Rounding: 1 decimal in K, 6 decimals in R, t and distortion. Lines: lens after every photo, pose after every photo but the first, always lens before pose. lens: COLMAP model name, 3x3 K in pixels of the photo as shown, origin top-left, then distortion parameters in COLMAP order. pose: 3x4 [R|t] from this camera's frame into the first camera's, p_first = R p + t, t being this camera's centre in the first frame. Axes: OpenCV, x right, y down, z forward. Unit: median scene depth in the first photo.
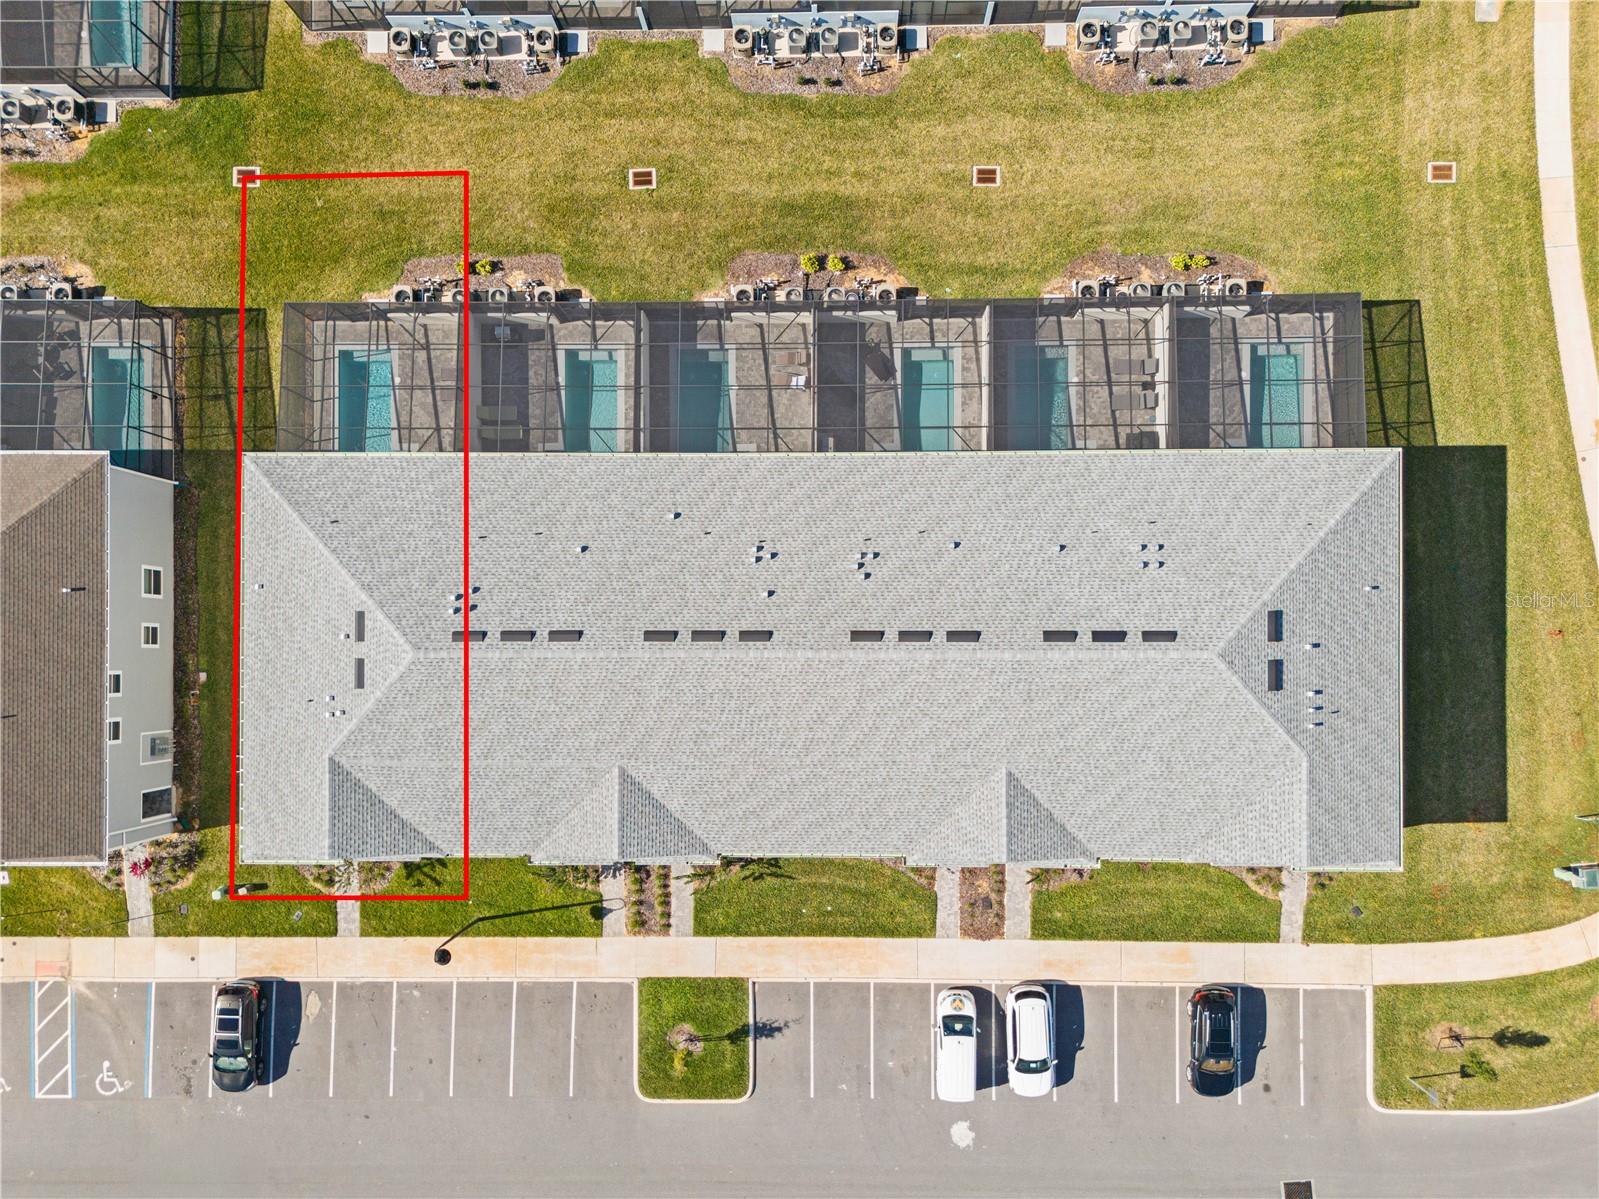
lens RADIAL K [[1178.4, 0, 799.5], [0, 1178.4, 599.5], [0, 0, 1]] dist [0.046121, 0.000387]
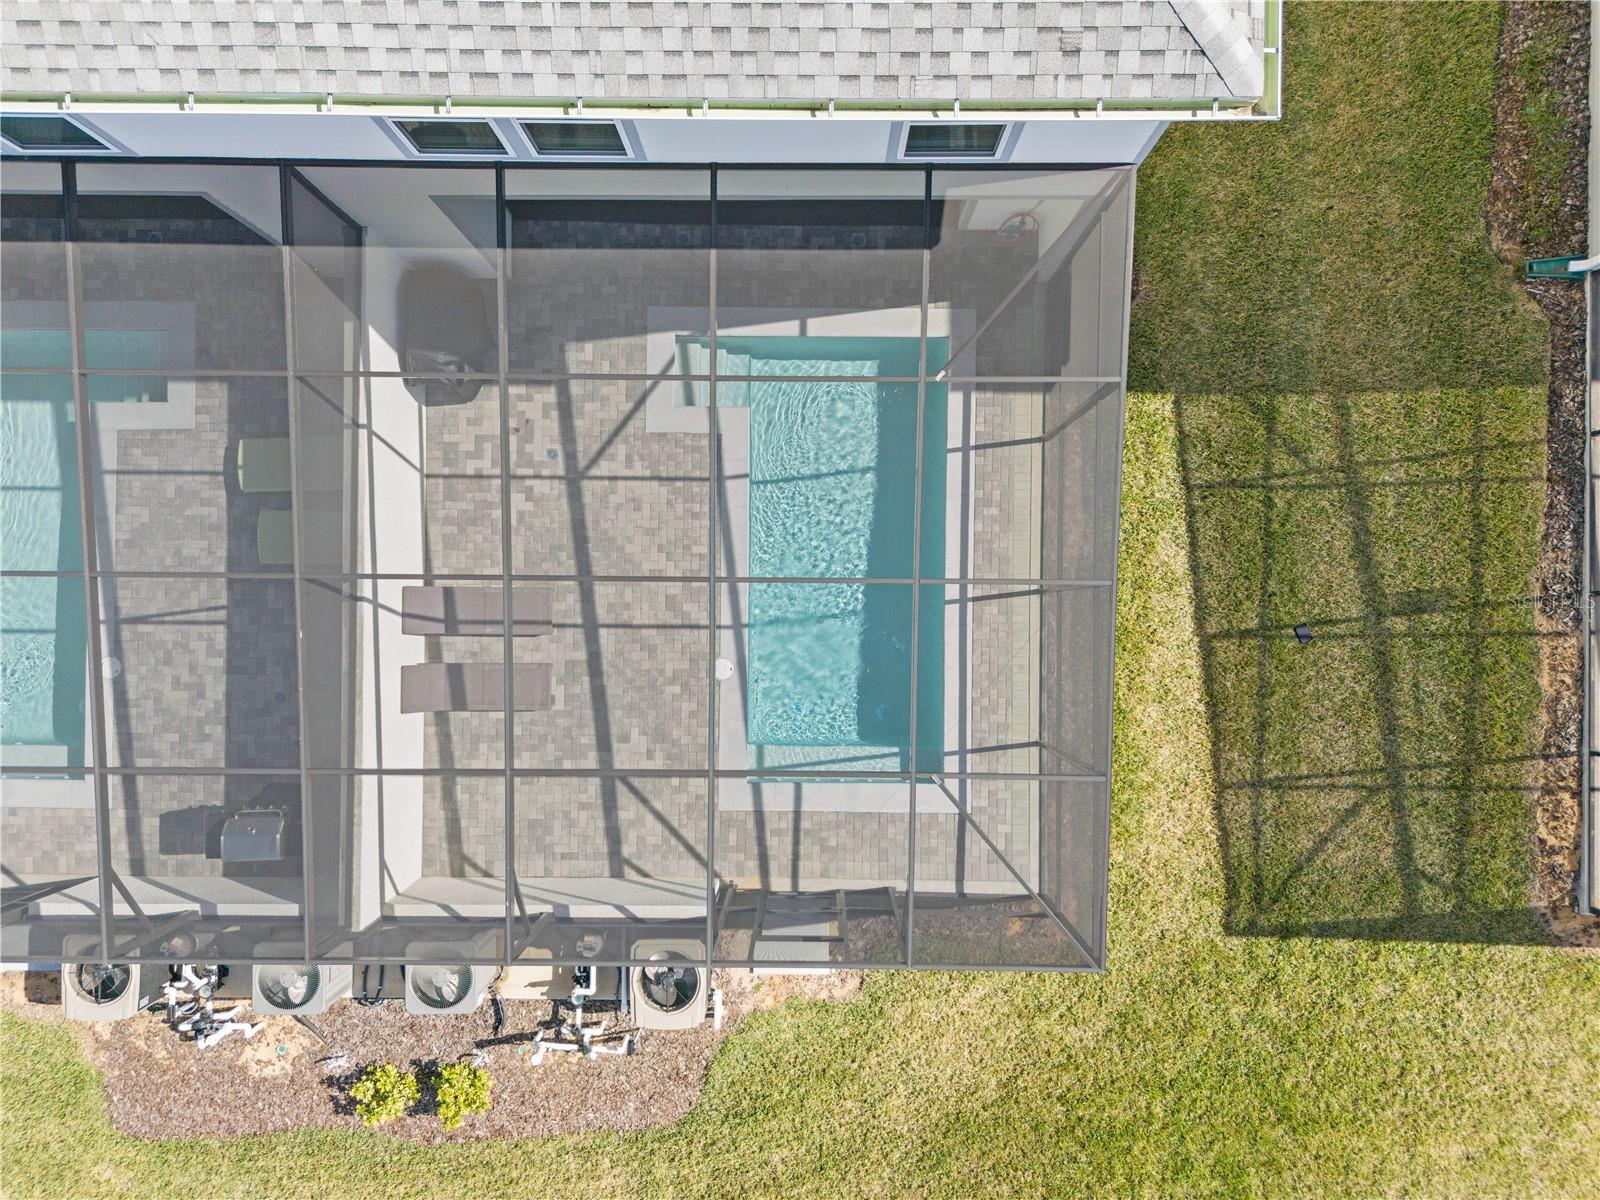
lens RADIAL K [[1175.0, 0, 800.0], [0, 1175.0, 600.0], [0, 0, 1]] dist [0.021889, -0.003326]
pose [[-0.998948, -0.011971, 0.044272, -0.366924], [0.013121, -0.999581, 0.025784, -0.176934], [0.043945, 0.026337, 0.998687, 0.738874]]
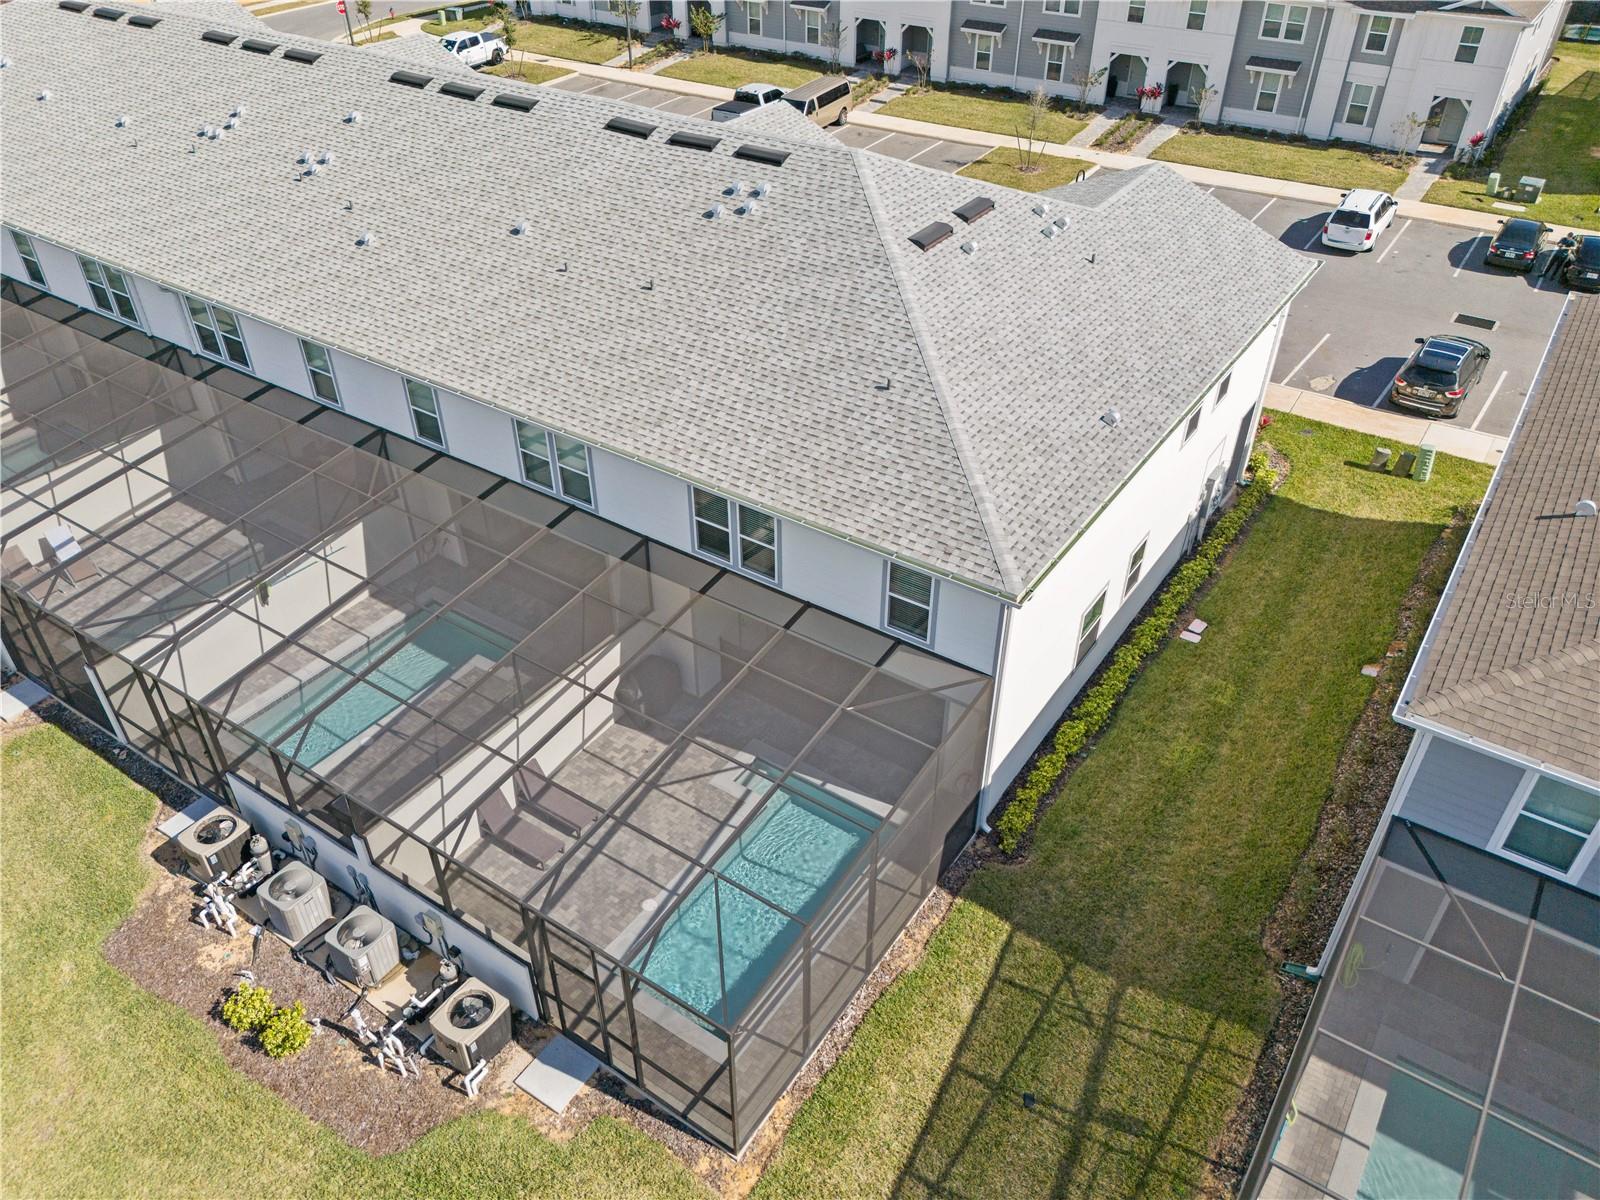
lens RADIAL K [[1179.2, 0, 800.0], [0, 1179.2, 600.0], [0, 0, 1]] dist [0.046121, 0.000387]
pose [[-0.824884, -0.316334, 0.468507, -0.526350], [0.565078, -0.484724, 0.667630, -0.366342], [0.015902, 0.815460, 0.578595, 0.699534]]
